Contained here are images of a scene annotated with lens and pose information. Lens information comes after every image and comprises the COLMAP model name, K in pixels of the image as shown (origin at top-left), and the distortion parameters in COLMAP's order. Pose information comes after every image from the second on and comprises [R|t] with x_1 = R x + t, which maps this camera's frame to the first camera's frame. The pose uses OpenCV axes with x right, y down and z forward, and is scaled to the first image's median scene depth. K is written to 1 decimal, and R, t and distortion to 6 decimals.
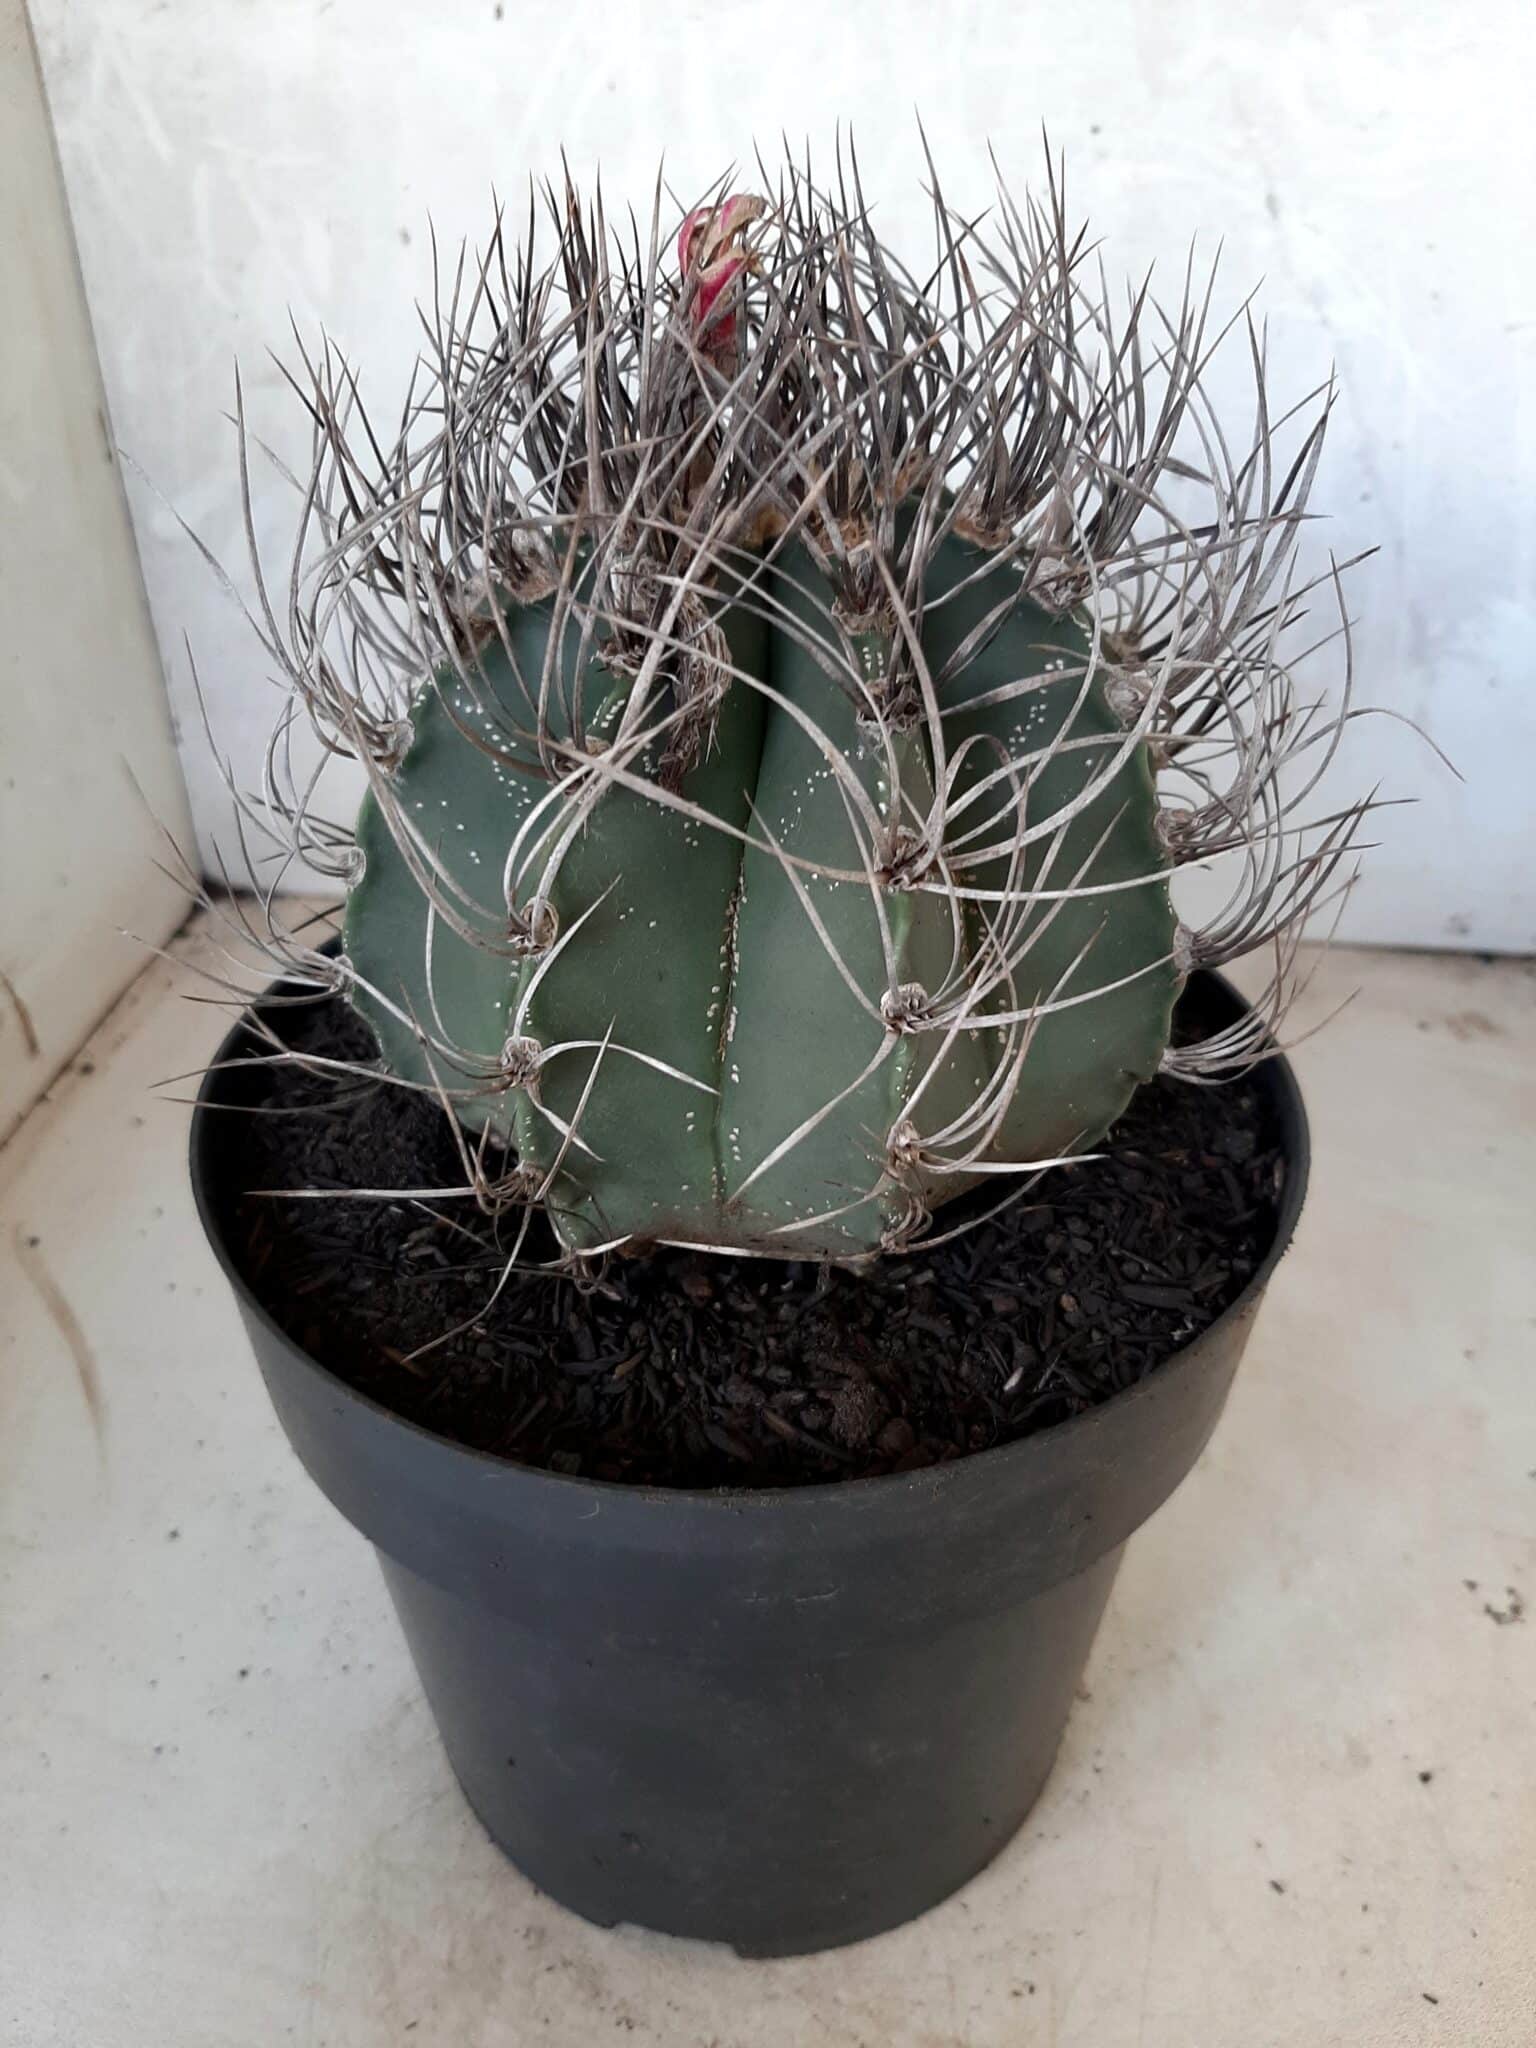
lens RADIAL K [[1709.9, 0, 768.2], [0, 1709.9, 1032.2], [0, 0, 1]] dist [0.030639, -0.108416]
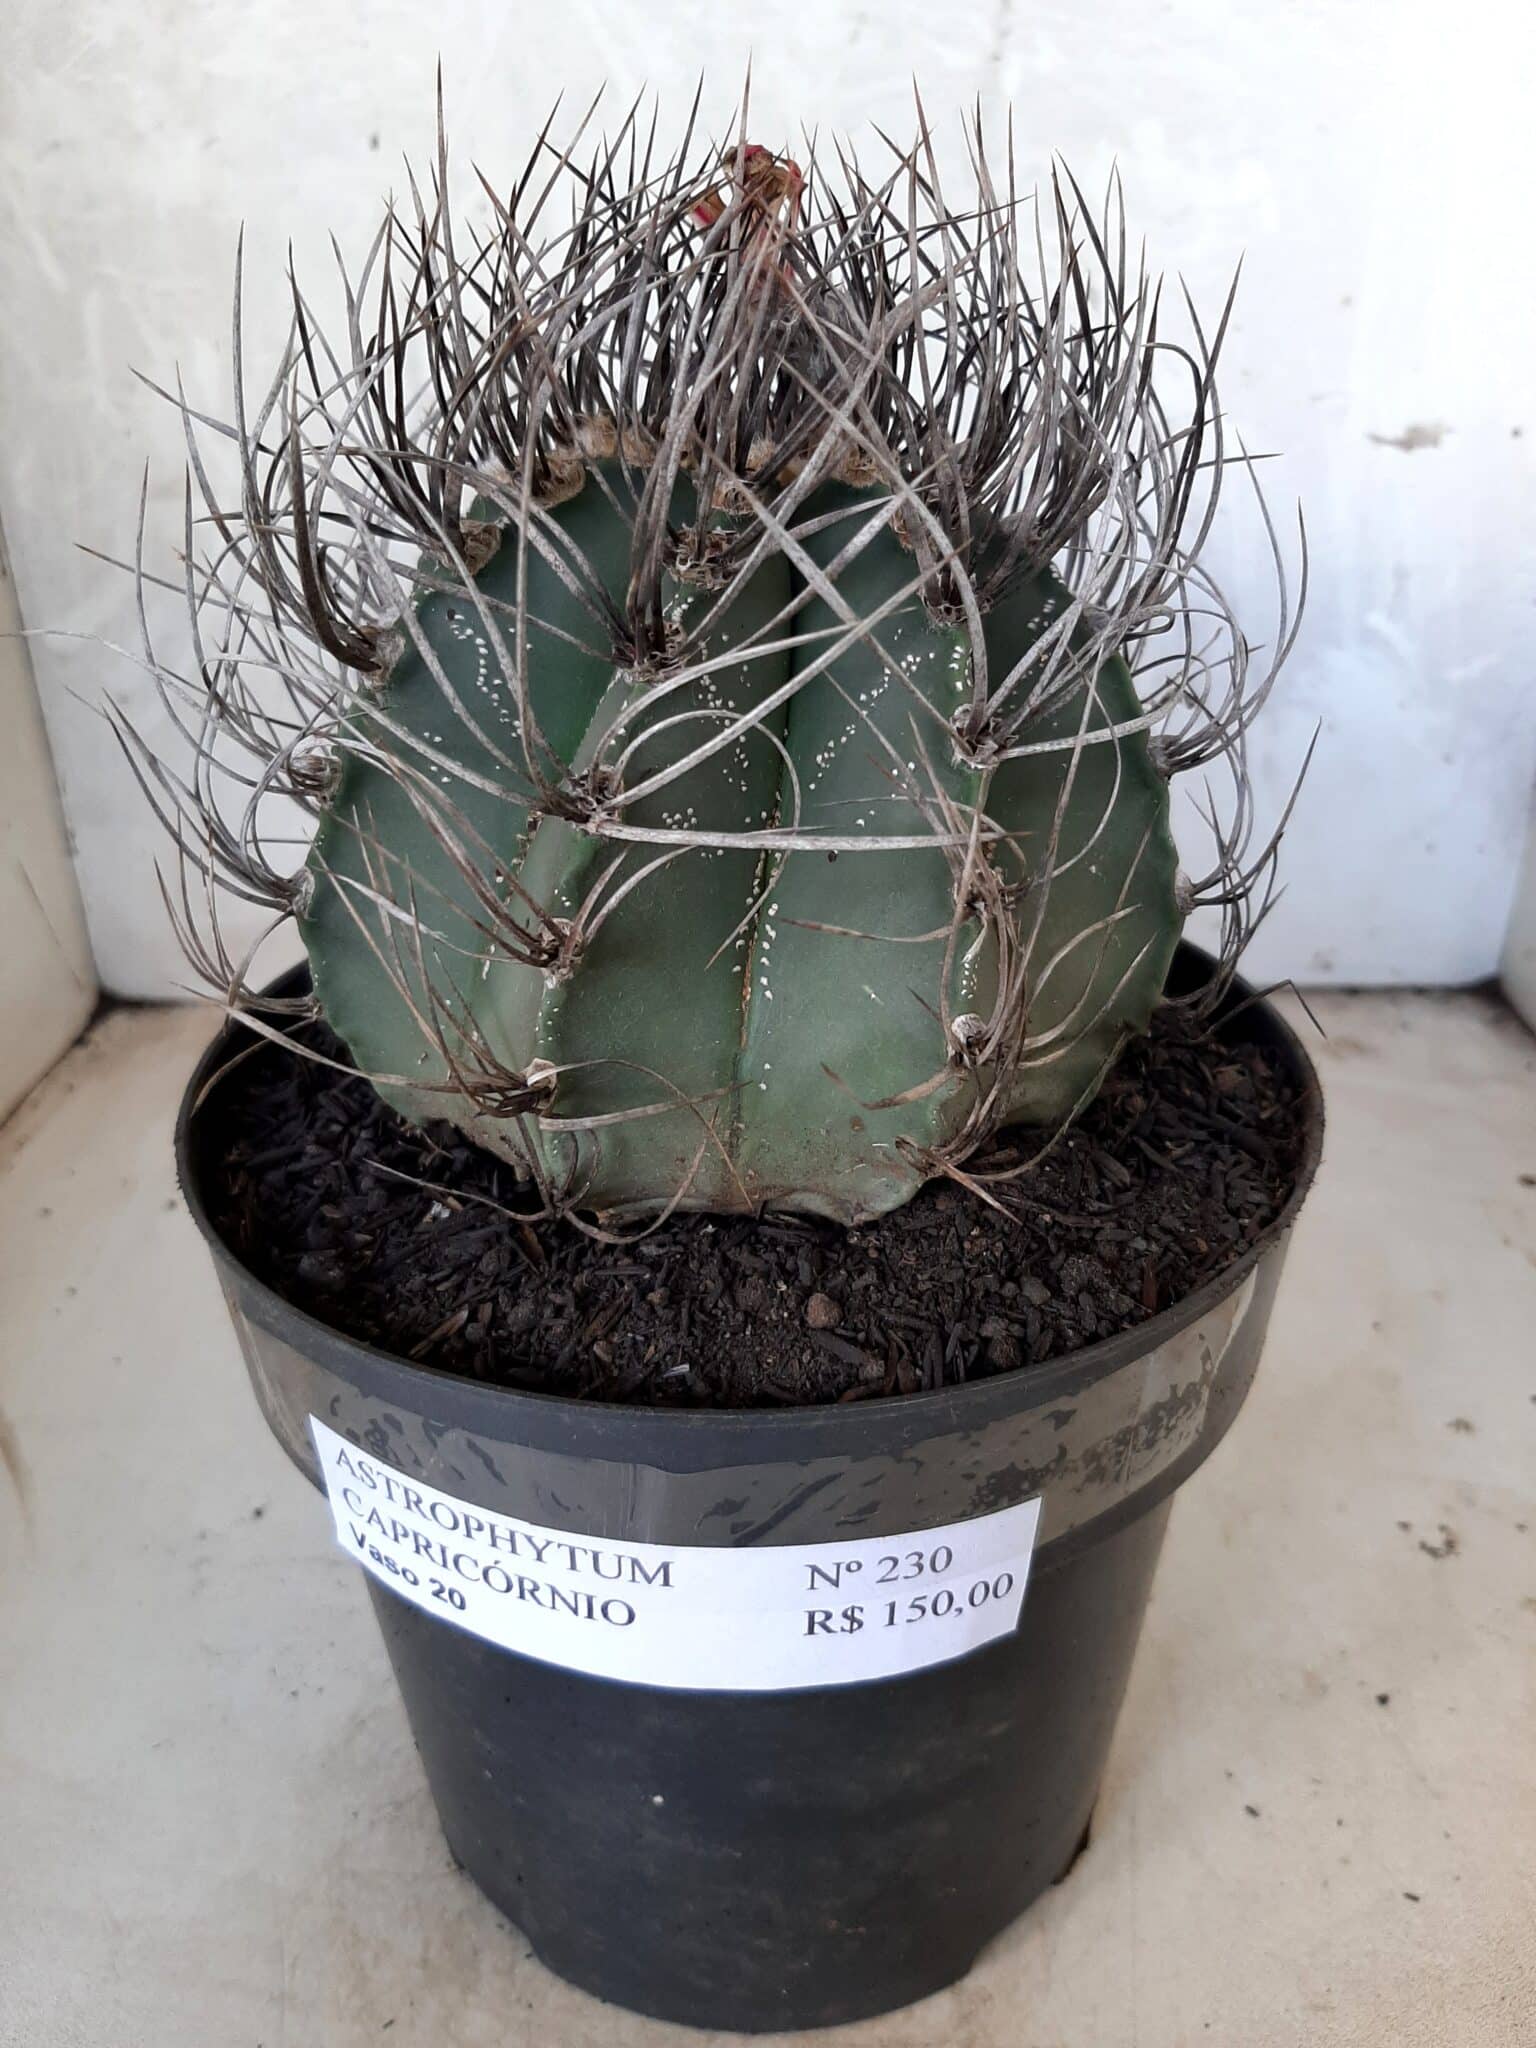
lens RADIAL K [[1709.9, 0, 768.8], [0, 1709.9, 1027.6], [0, 0, 1]] dist [0.030639, -0.108416]
pose [[0.995463, -0.057177, 0.076056, -0.029802], [0.065767, 0.991104, -0.115702, 0.122790], [-0.068764, 0.120179, 0.990368, -0.027014]]
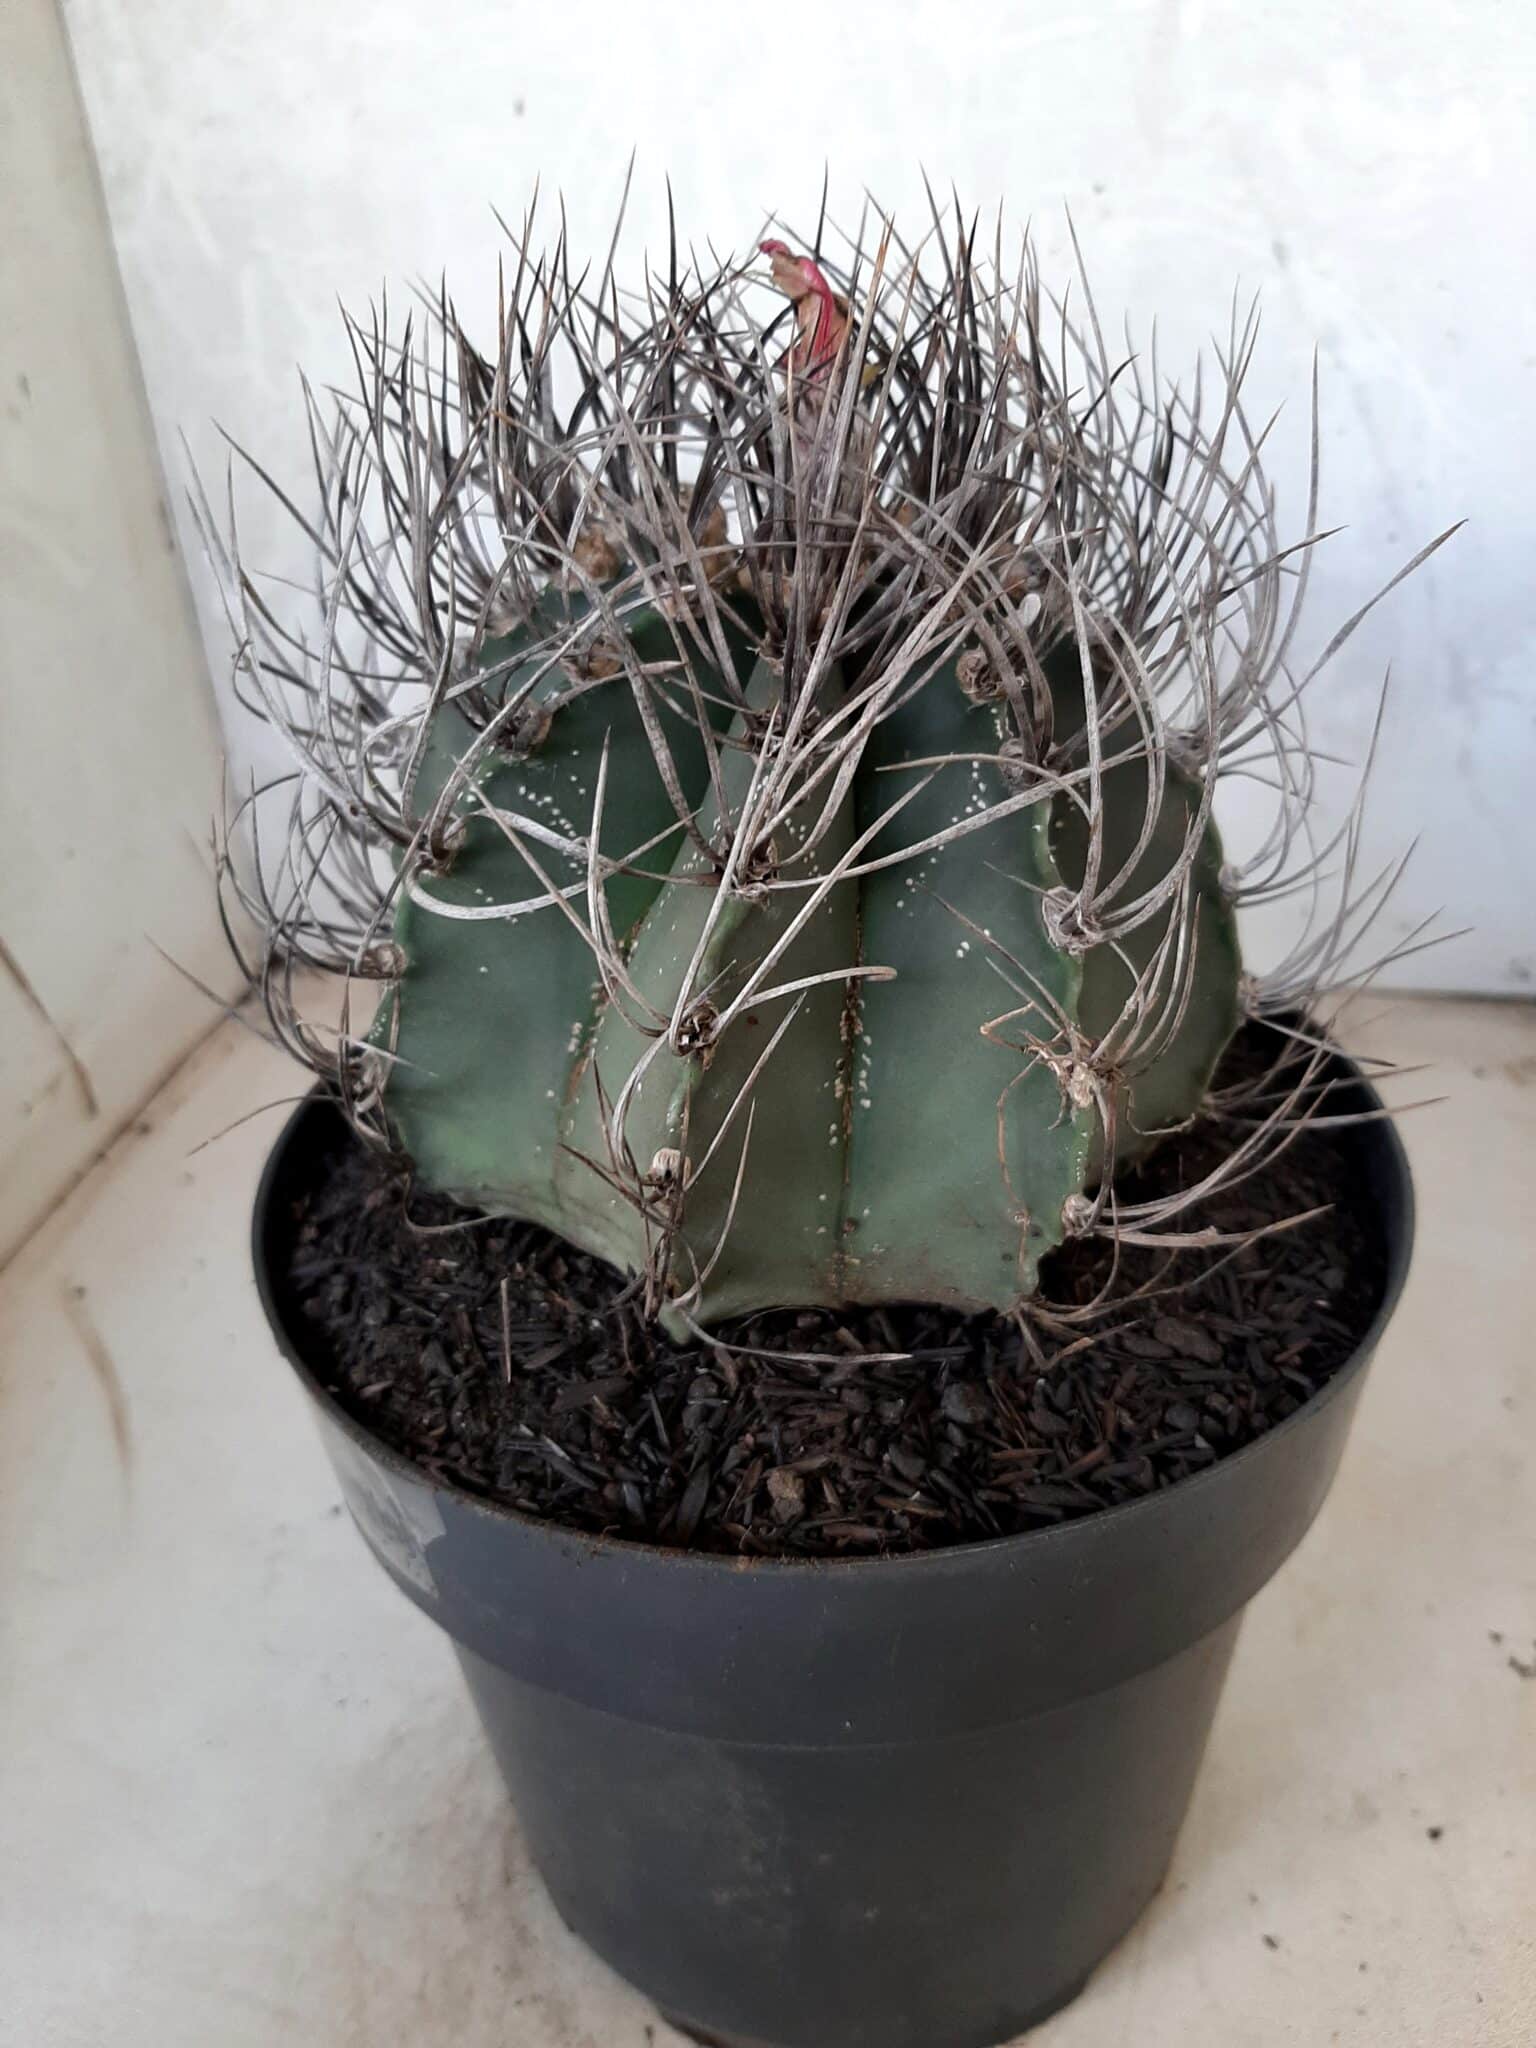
lens RADIAL K [[1709.9, 0, 760.7], [0, 1709.9, 1031.7], [0, 0, 1]] dist [0.030639, -0.108416]
pose [[0.996379, -0.015158, -0.083659, 0.086874], [0.010672, 0.998494, -0.053819, 0.032168], [0.084349, 0.052731, 0.995040, -0.004868]]
